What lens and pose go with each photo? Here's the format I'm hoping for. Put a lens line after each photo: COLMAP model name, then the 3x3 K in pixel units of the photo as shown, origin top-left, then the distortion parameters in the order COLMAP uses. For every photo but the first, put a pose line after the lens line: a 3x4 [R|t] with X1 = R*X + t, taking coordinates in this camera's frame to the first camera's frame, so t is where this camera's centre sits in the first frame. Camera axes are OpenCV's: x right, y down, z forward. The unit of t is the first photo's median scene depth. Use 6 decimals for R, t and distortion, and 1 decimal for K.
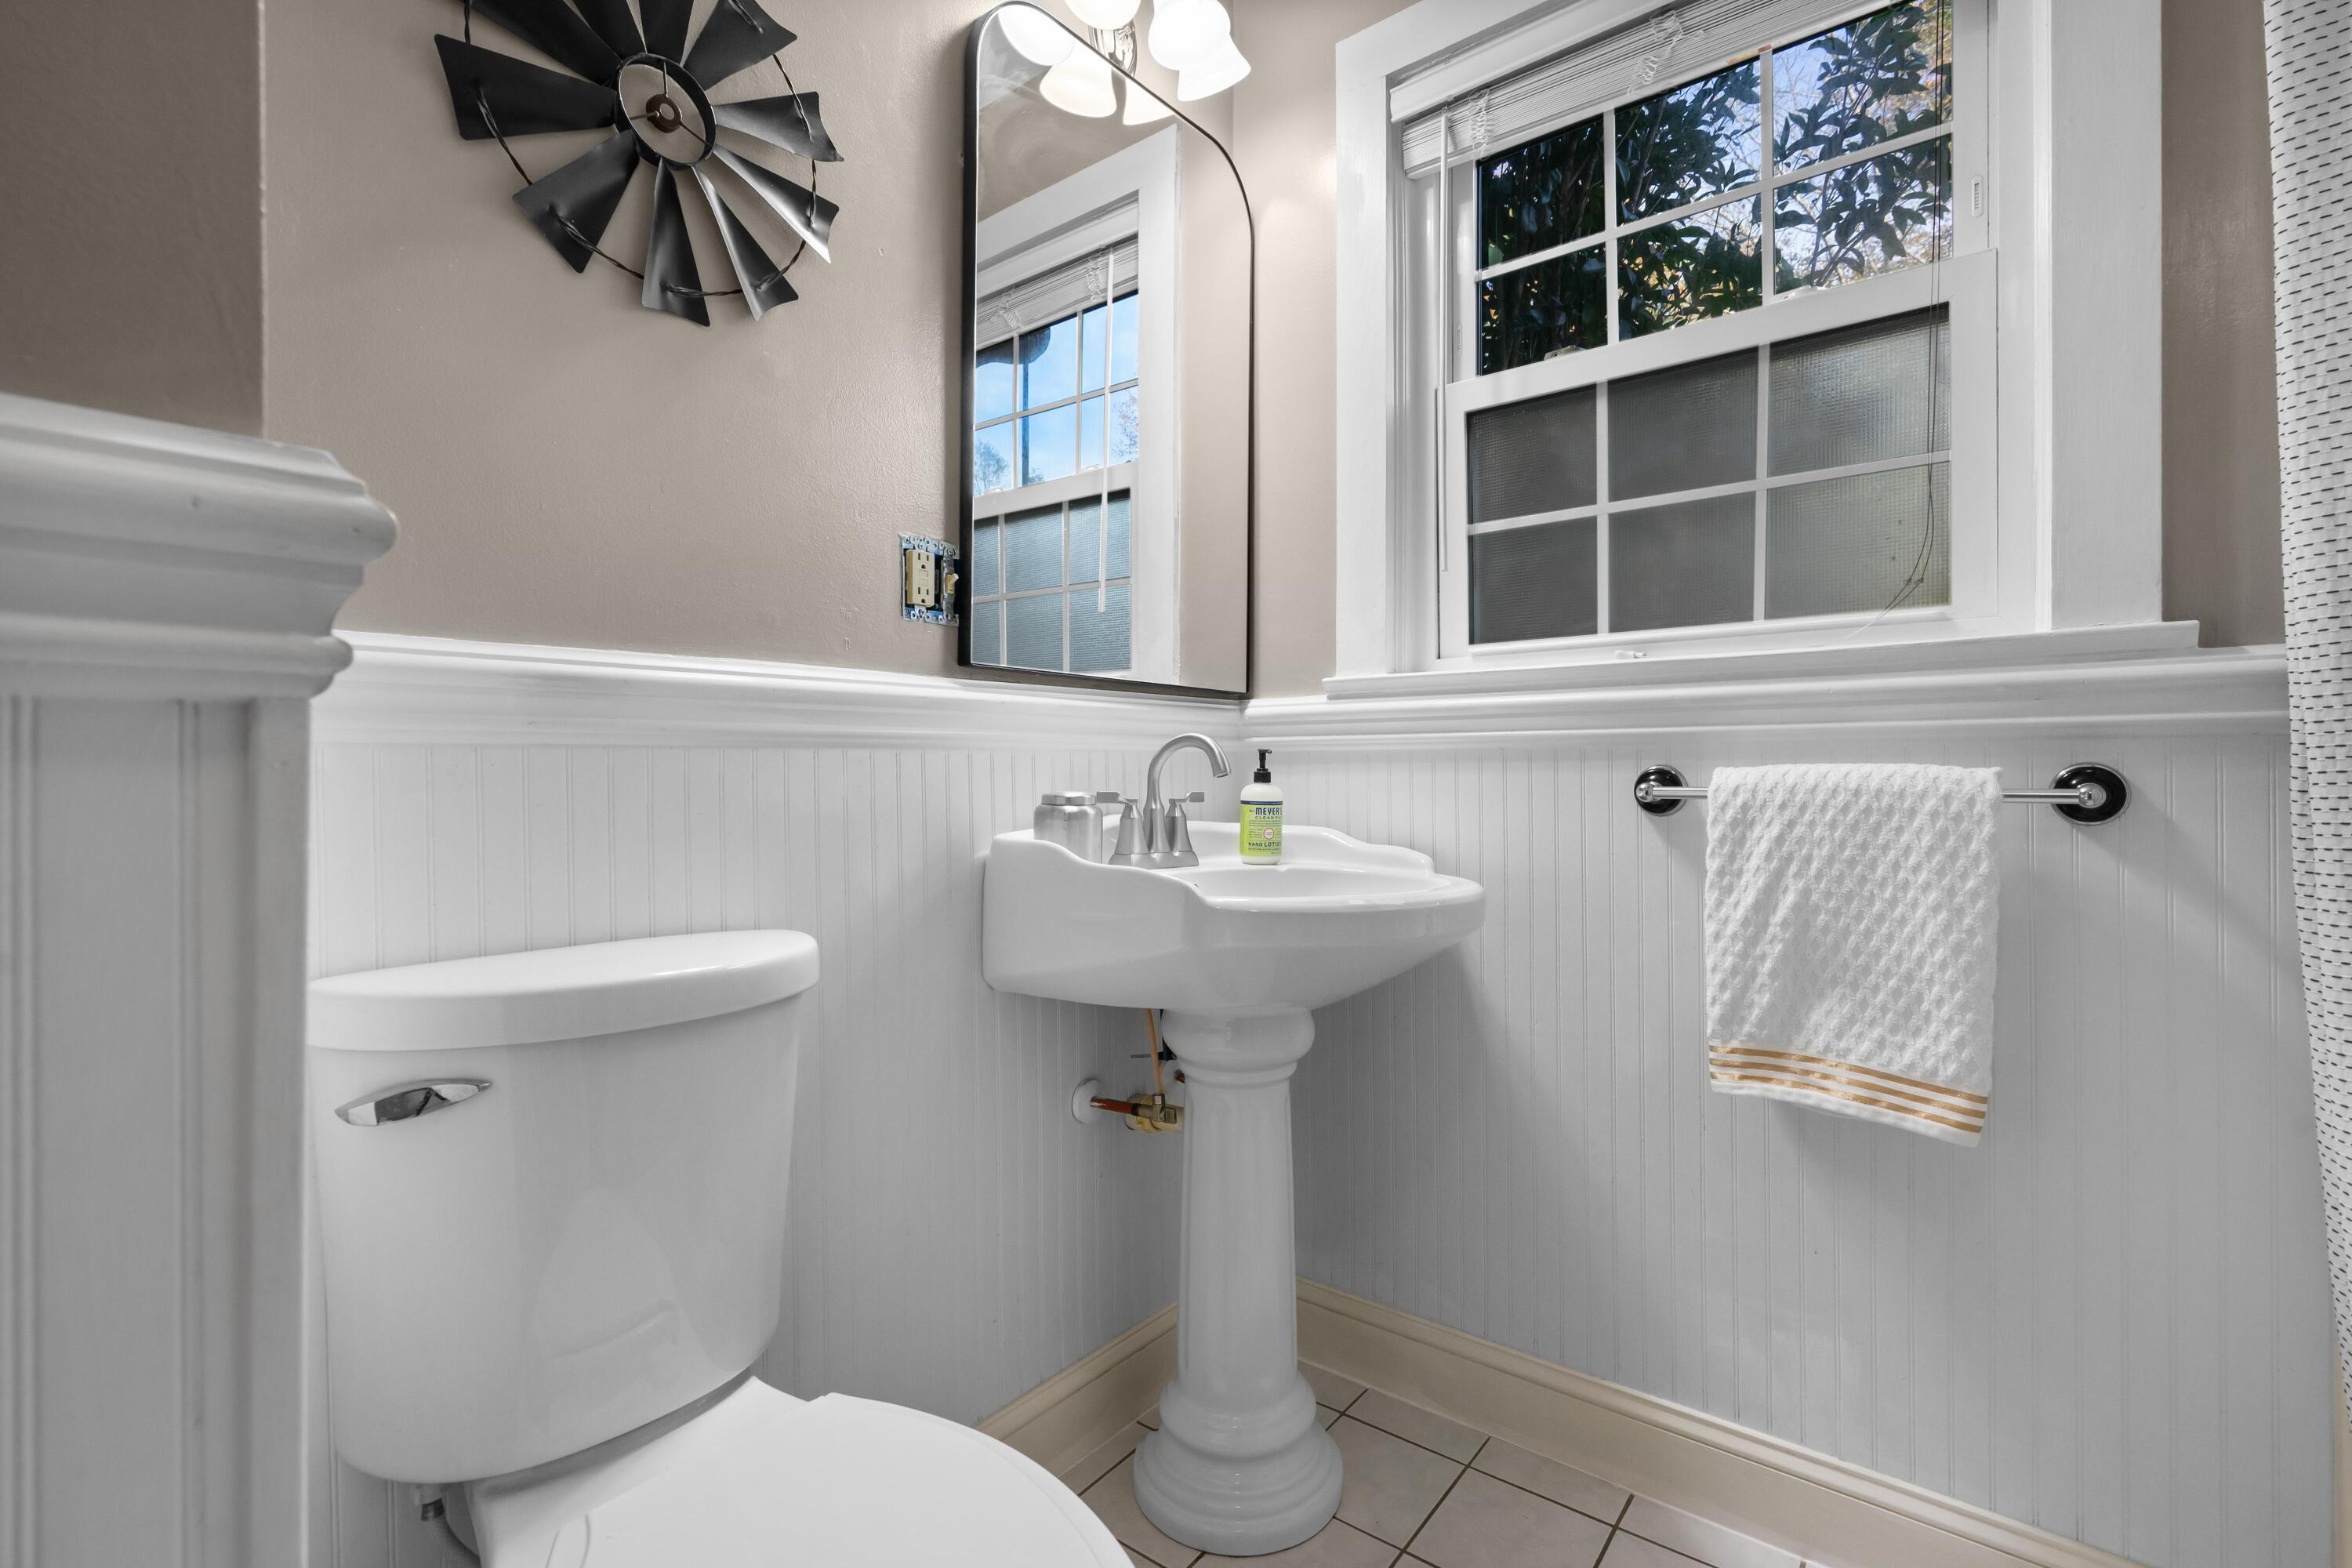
lens RADIAL K [[1068.4, 0, 1176.3], [0, 1068.4, 769.2], [0, 0, 1]] dist [-0.002376, 0.005534]
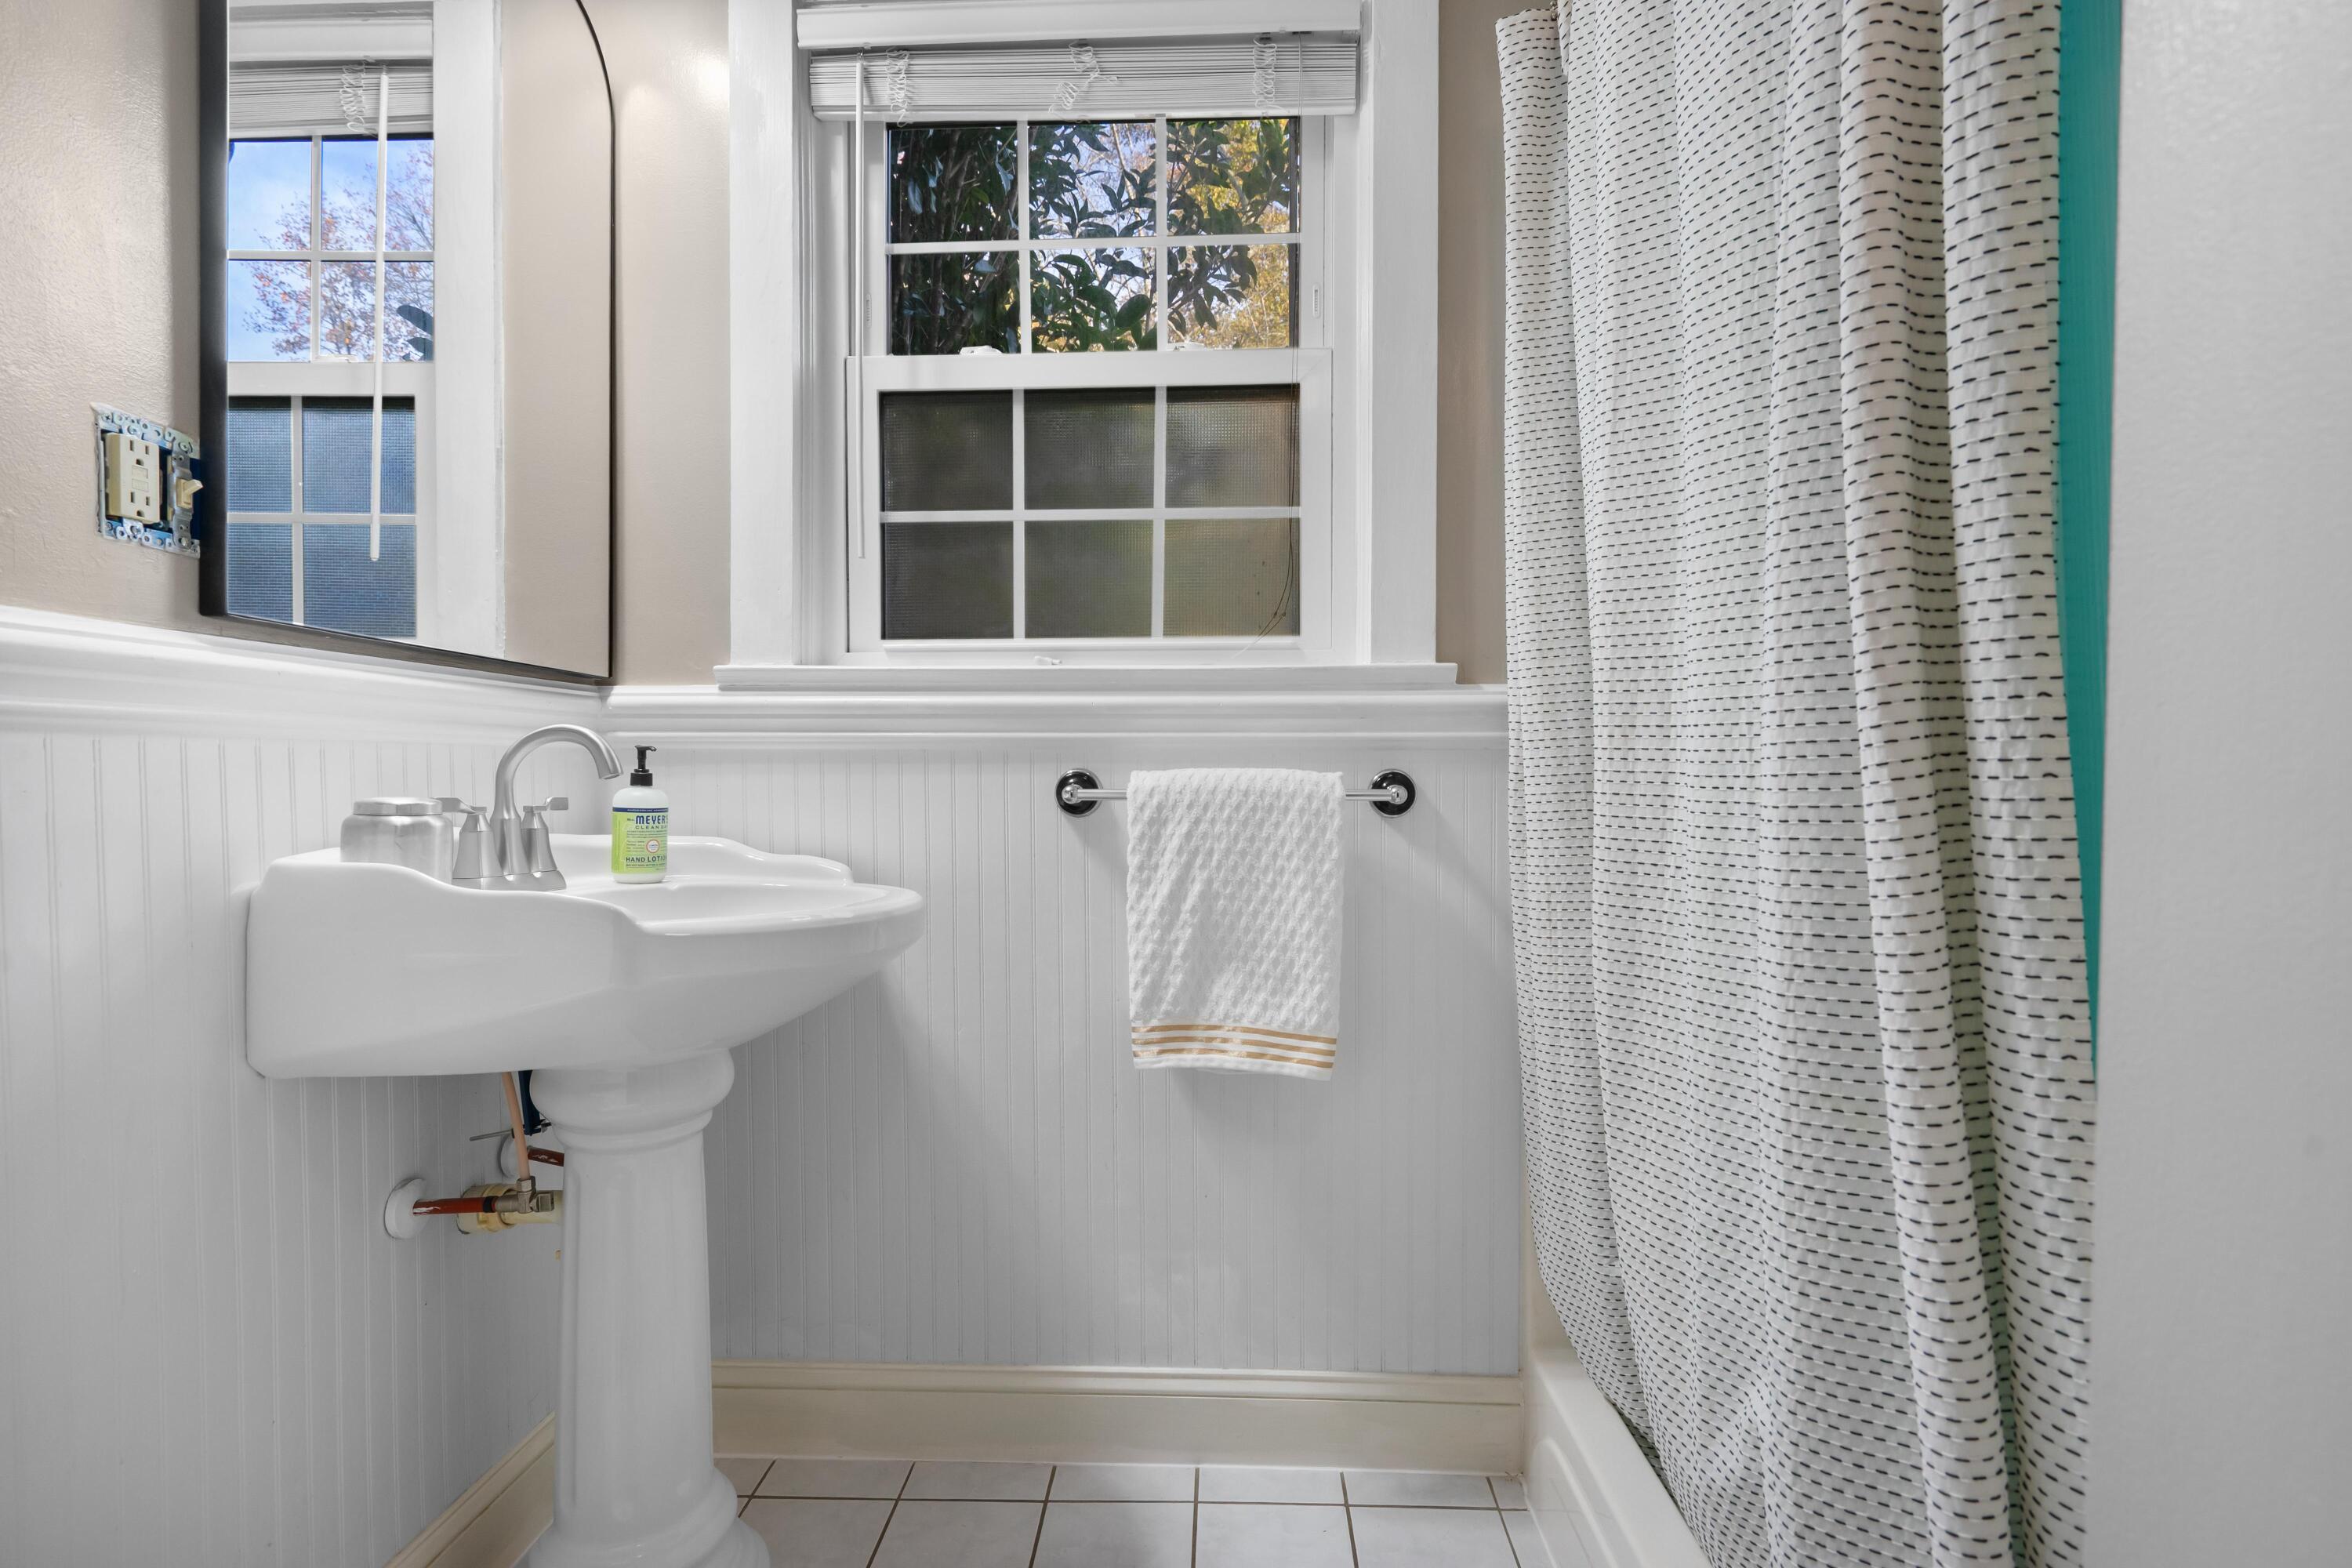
lens RADIAL K [[1146.8, 0, 1174.9], [0, 1146.8, 791.9], [0, 0, 1]] dist [0.006971, 0.000465]
pose [[0.808330, -0.003902, 0.588717, -0.133747], [-0.005488, 0.999885, 0.014164, 0.002625], [-0.588704, -0.014680, 0.808215, 0.032087]]
